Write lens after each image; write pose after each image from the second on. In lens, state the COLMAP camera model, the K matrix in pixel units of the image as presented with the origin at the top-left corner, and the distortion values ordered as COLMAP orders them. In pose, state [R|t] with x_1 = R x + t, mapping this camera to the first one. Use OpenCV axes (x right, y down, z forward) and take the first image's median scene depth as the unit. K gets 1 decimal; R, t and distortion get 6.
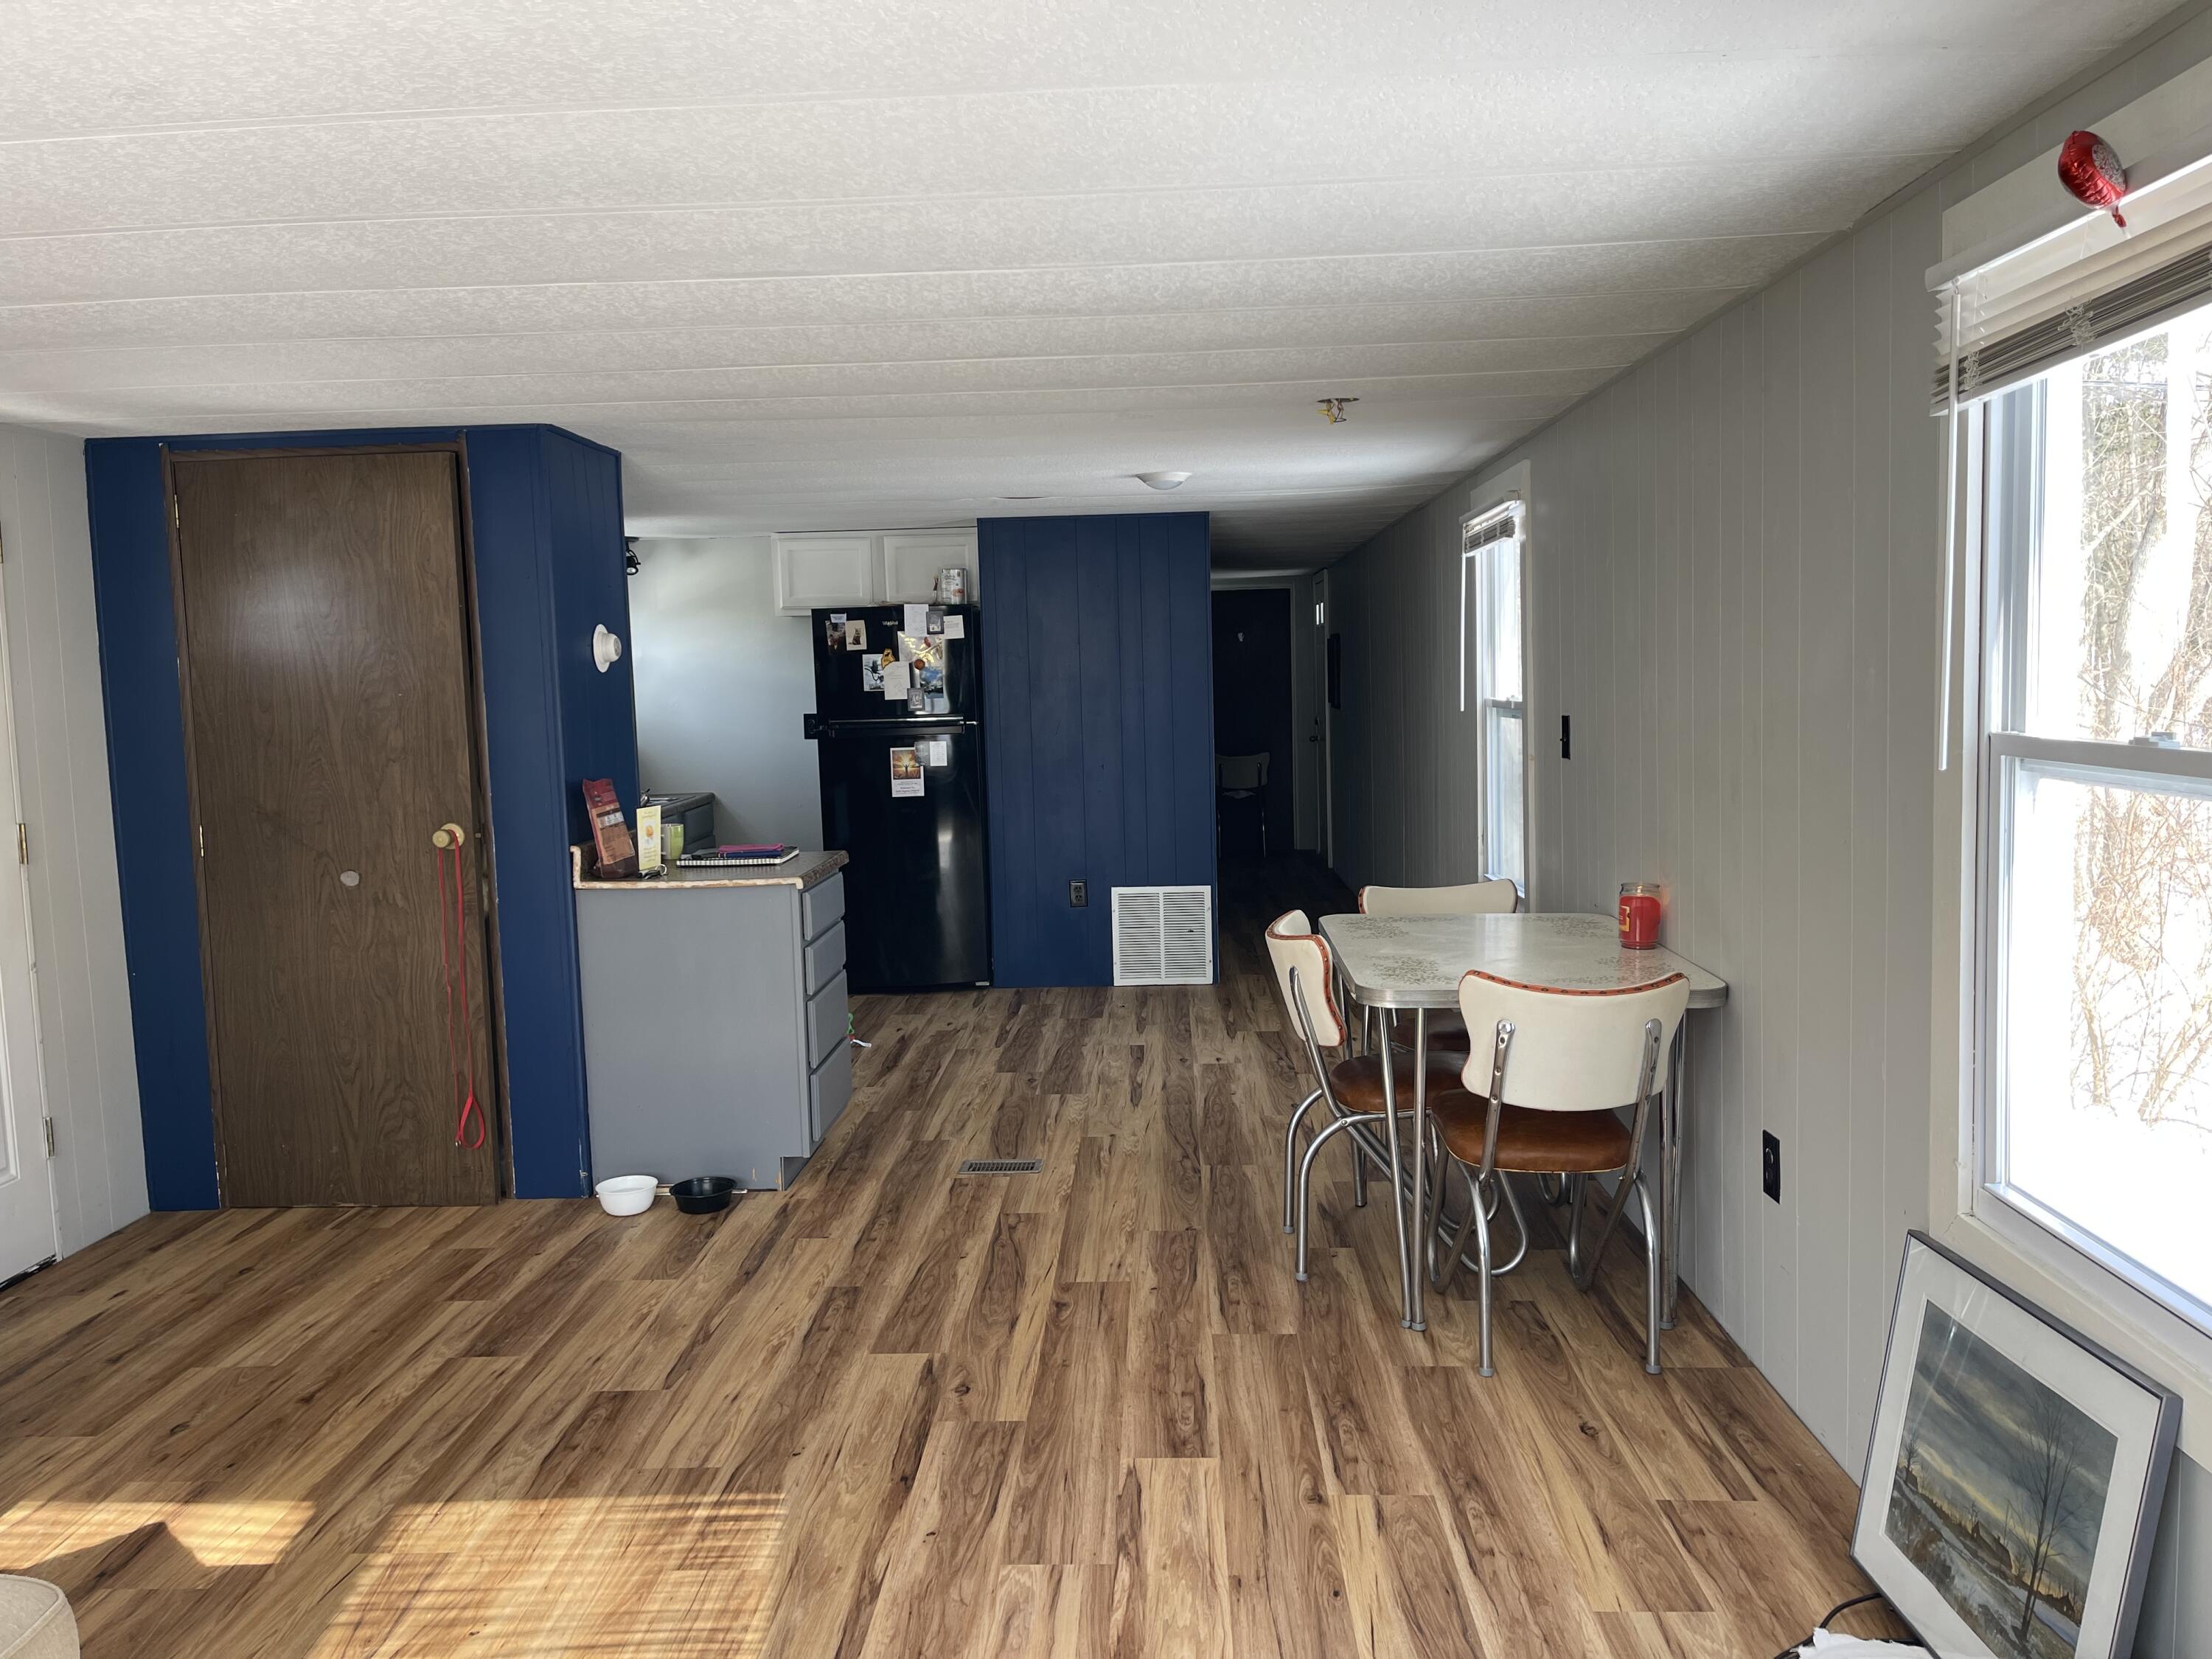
lens RADIAL K [[1673.5, 0, 1117.0], [0, 1673.5, 828.7], [0, 0, 1]] dist [0.054741, -0.046784]
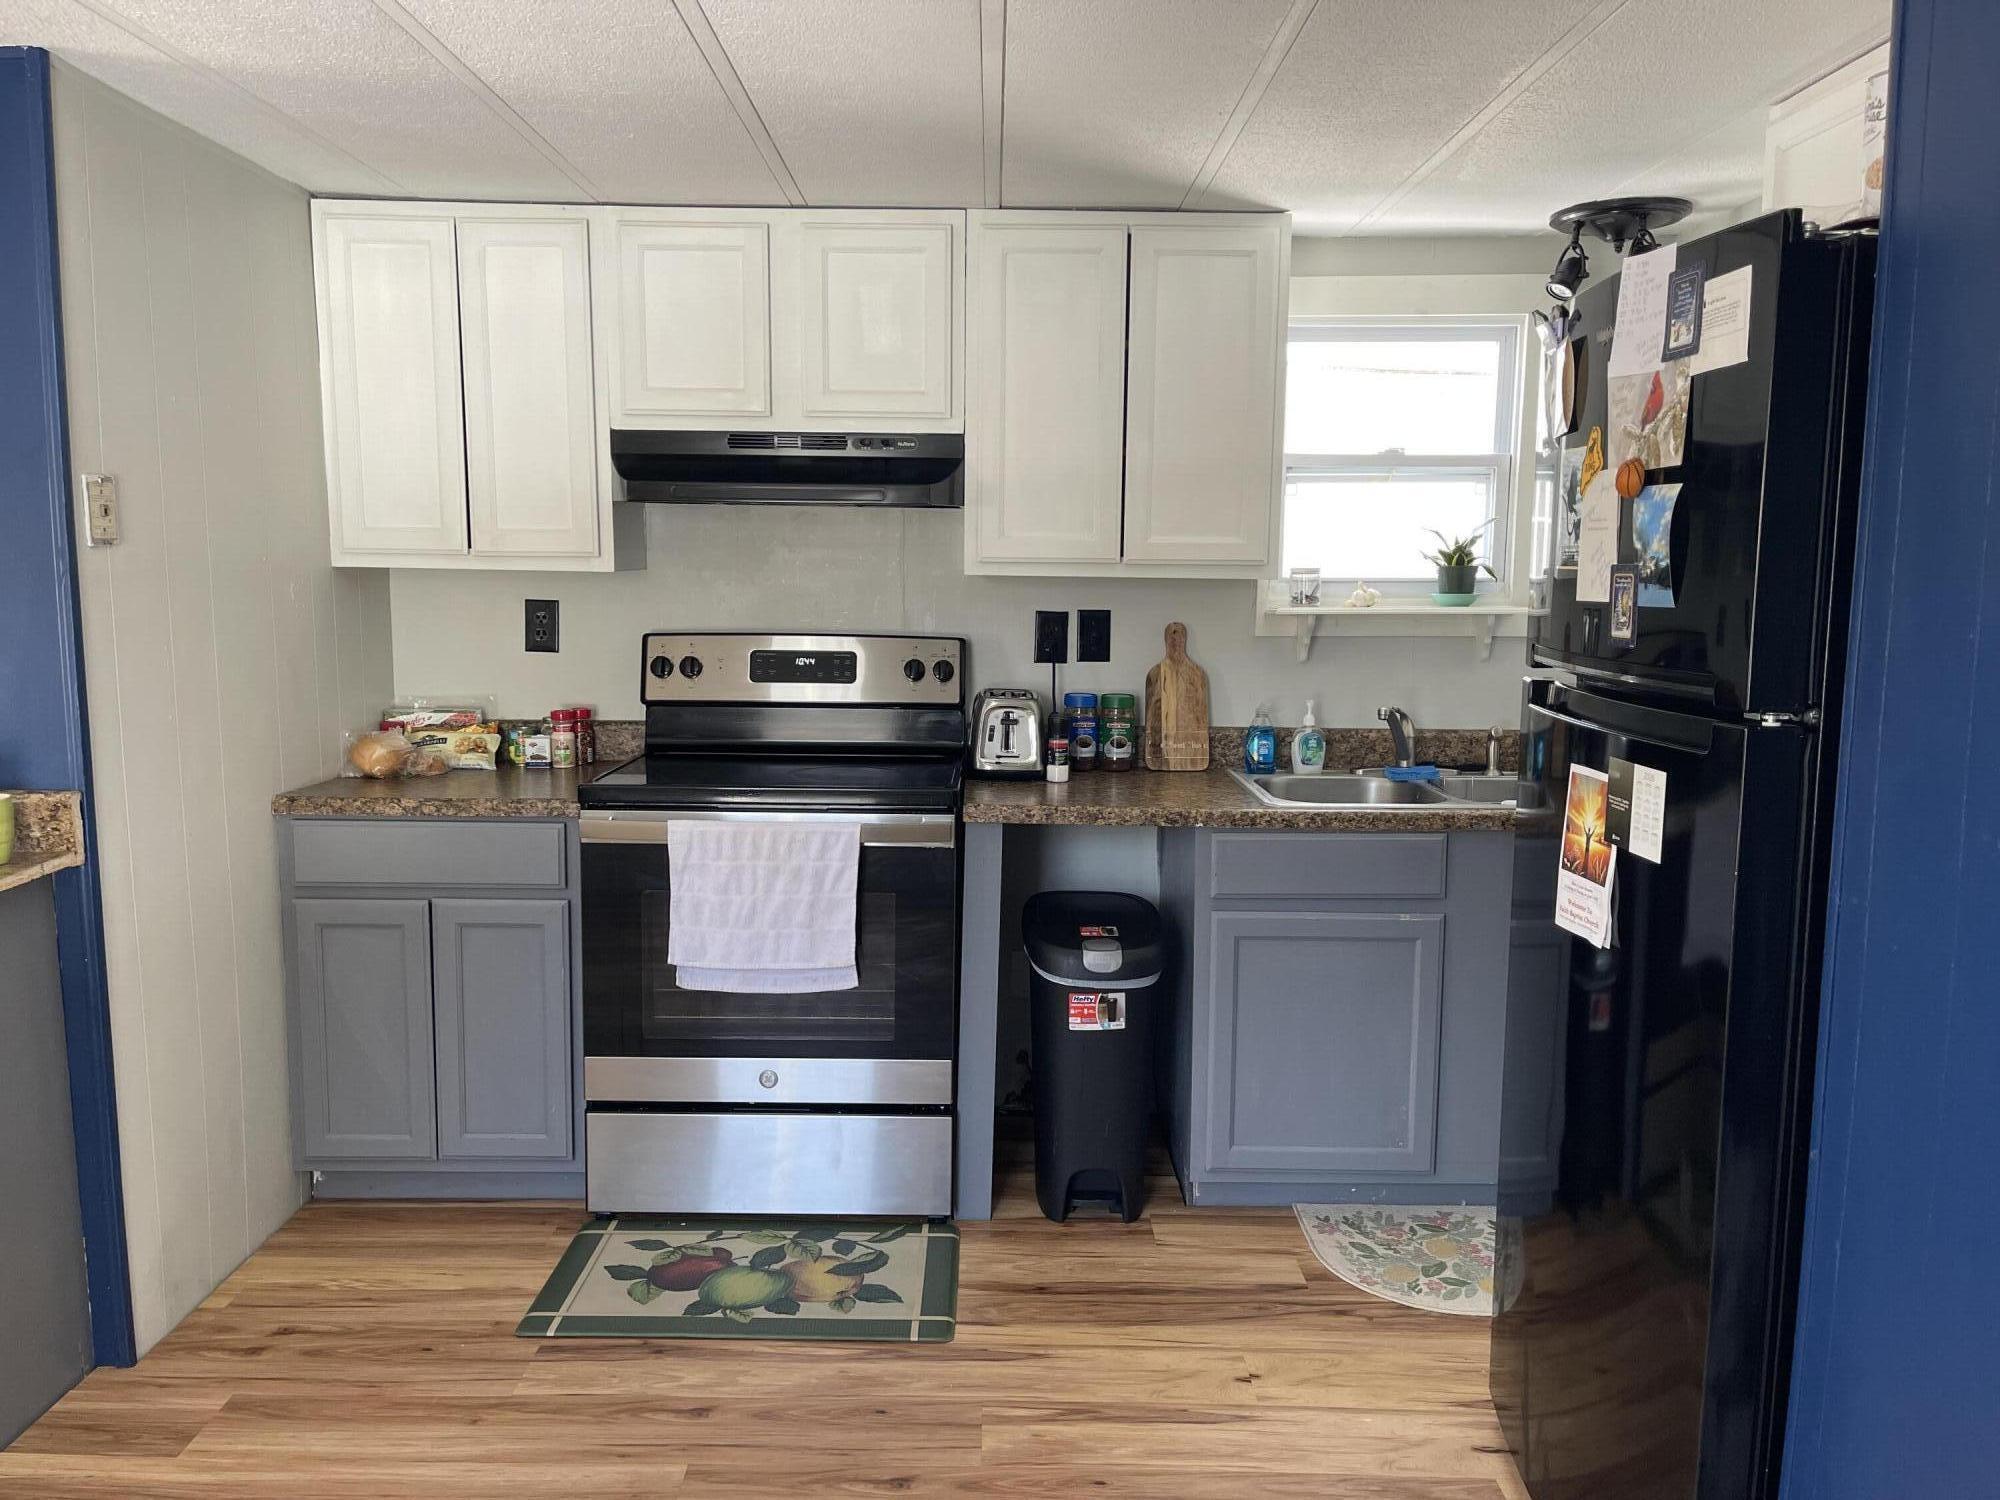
lens RADIAL K [[1513.1, 0, 1000.4], [0, 1513.1, 760.2], [0, 0, 1]] dist [0.054741, -0.046784]
pose [[0.021363, 0.162378, -0.986497, 0.208394], [-0.102211, 0.981907, 0.159409, -0.129787], [0.994533, 0.097426, 0.037573, 1.410073]]
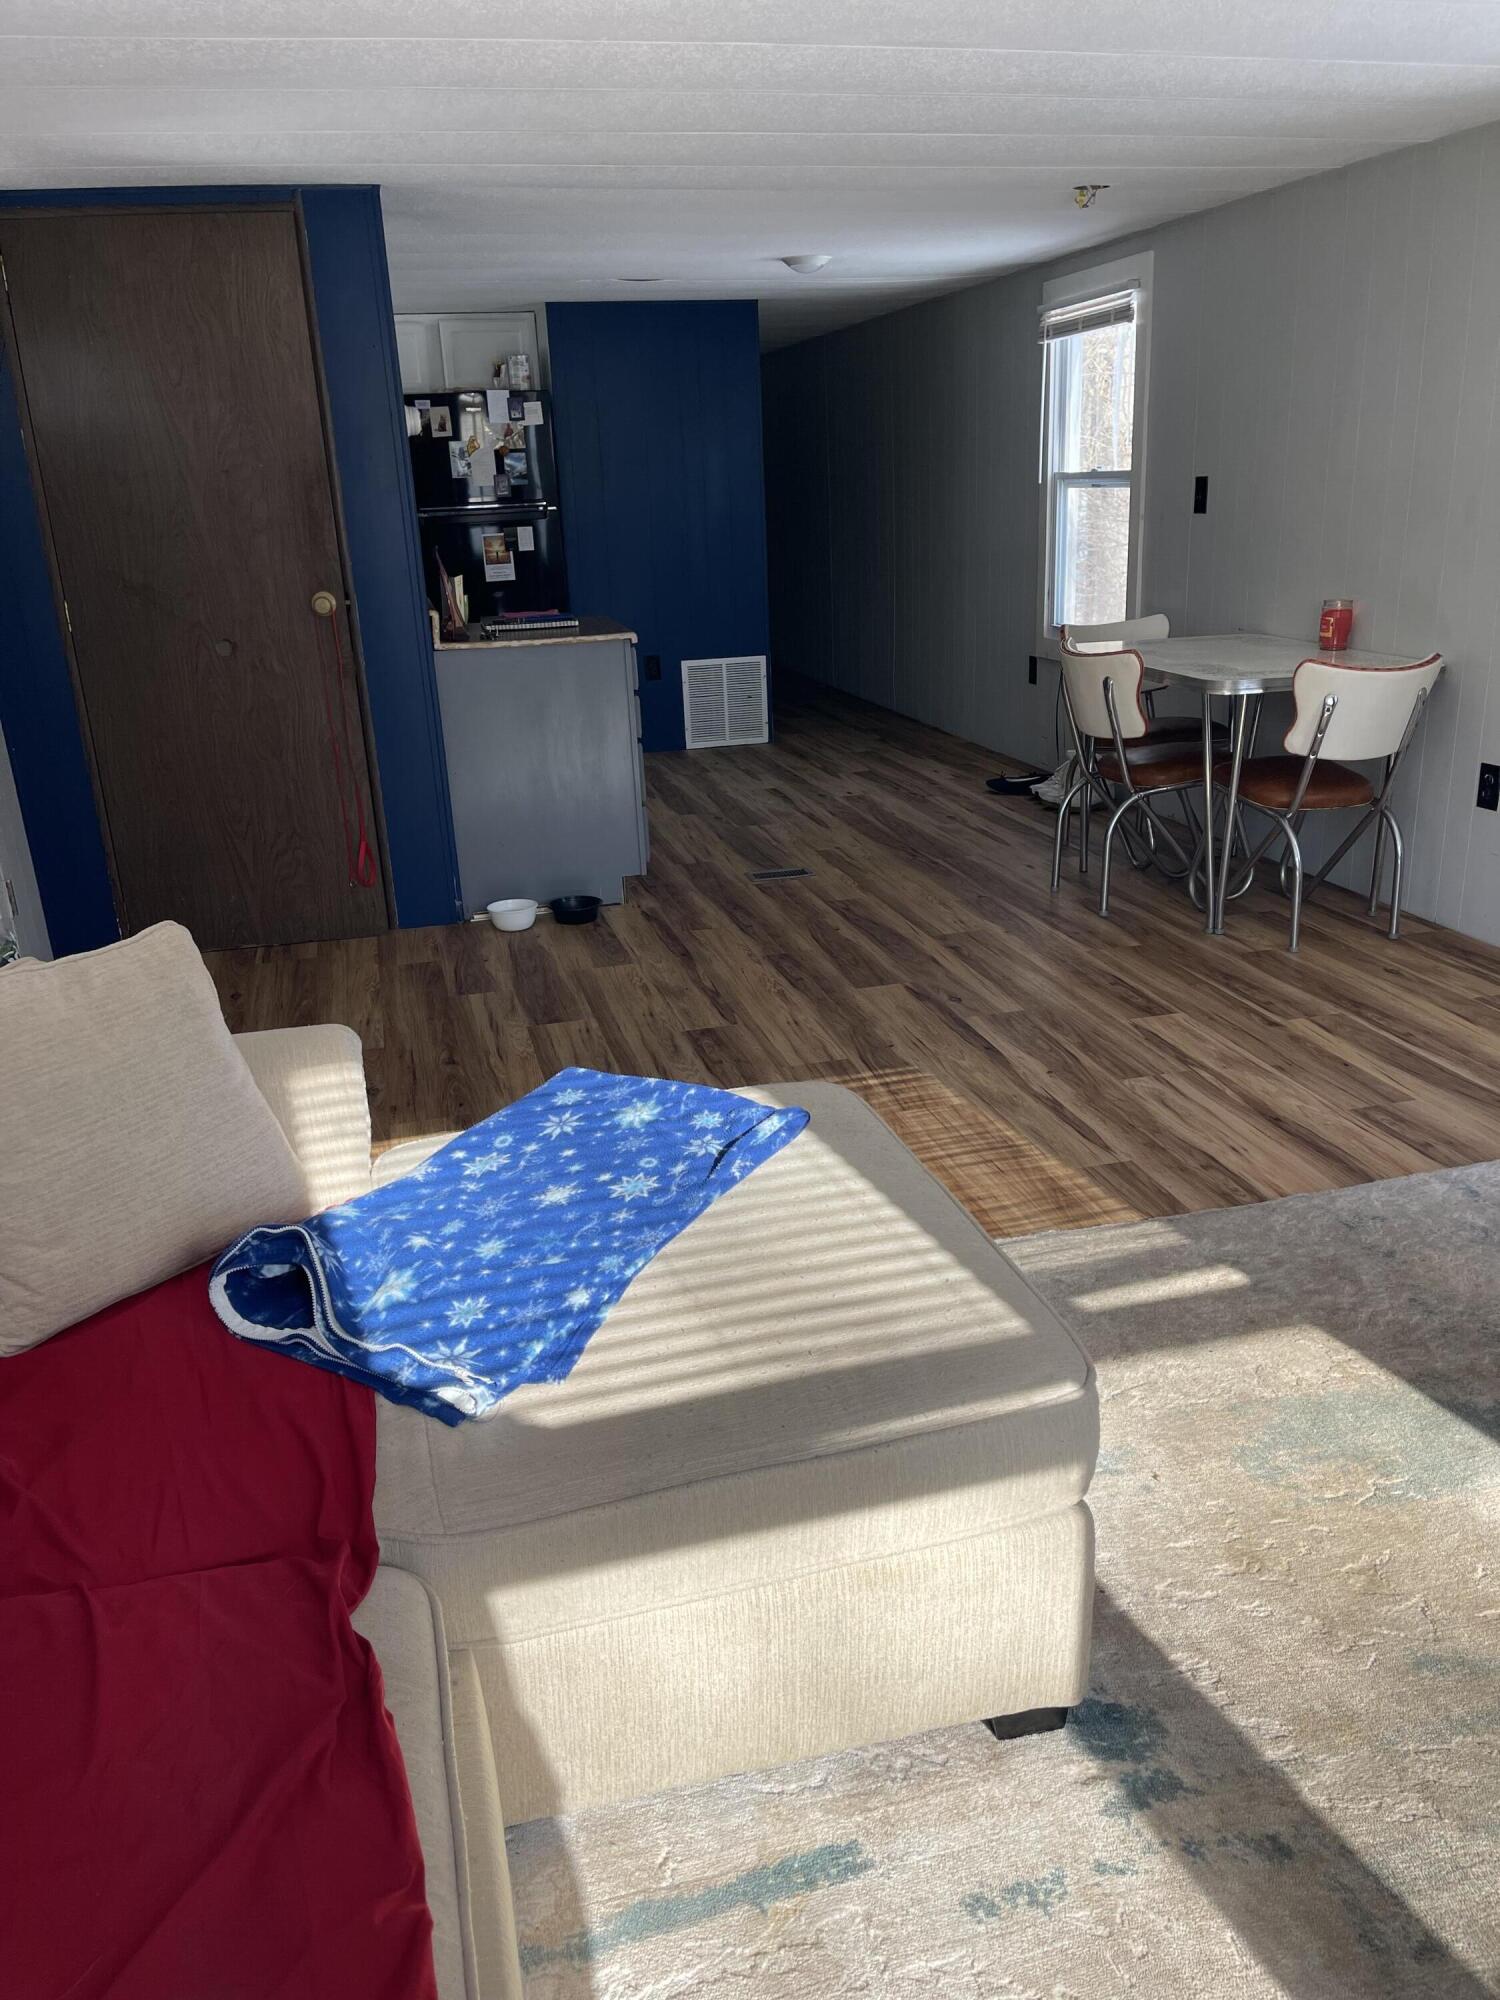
lens RADIAL K [[1513.1, 0, 766.0], [0, 1513.1, 1030.6], [0, 0, 1]] dist [0.054741, -0.046784]
pose [[0.958168, -0.107656, 0.265187, -0.404477], [0.039111, 0.967119, 0.251300, 0.034247], [-0.283521, -0.230416, 0.930873, -0.063266]]
